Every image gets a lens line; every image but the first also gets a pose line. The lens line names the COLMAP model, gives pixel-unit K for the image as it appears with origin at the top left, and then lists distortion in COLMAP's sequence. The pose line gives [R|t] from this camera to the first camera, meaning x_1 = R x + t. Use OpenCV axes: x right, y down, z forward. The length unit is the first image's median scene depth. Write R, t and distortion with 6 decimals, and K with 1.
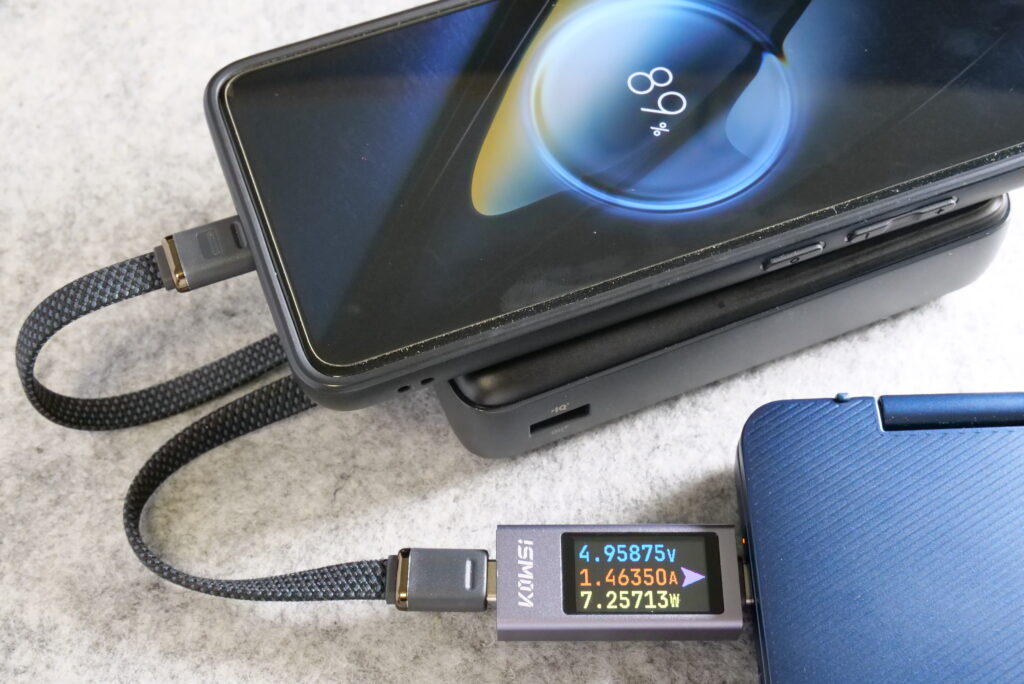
lens RADIAL K [[1552.7, 0, 511.1], [0, 1552.7, 392.5], [0, 0, 1]] dist [0.008359, -0.033387]
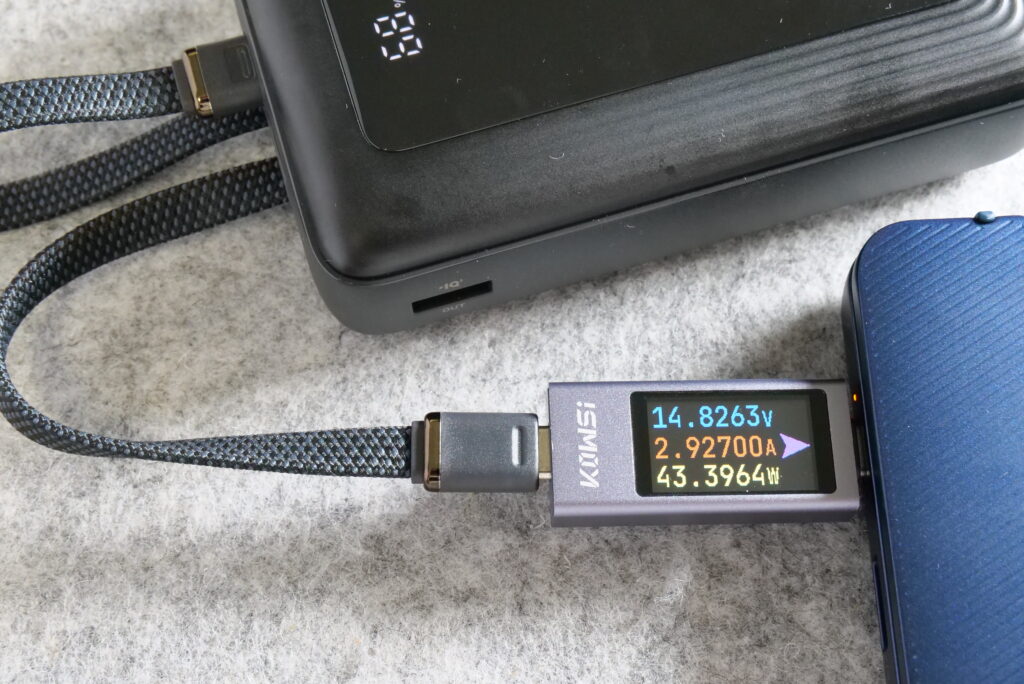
lens RADIAL K [[1552.7, 0, 511.1], [0, 1552.7, 392.5], [0, 0, 1]] dist [0.008359, -0.033387]
pose [[0.999658, -0.007474, 0.025061, -0.047019], [0.003227, 0.986220, 0.165408, -0.039635], [-0.025952, -0.165271, 0.985907, 0.210207]]
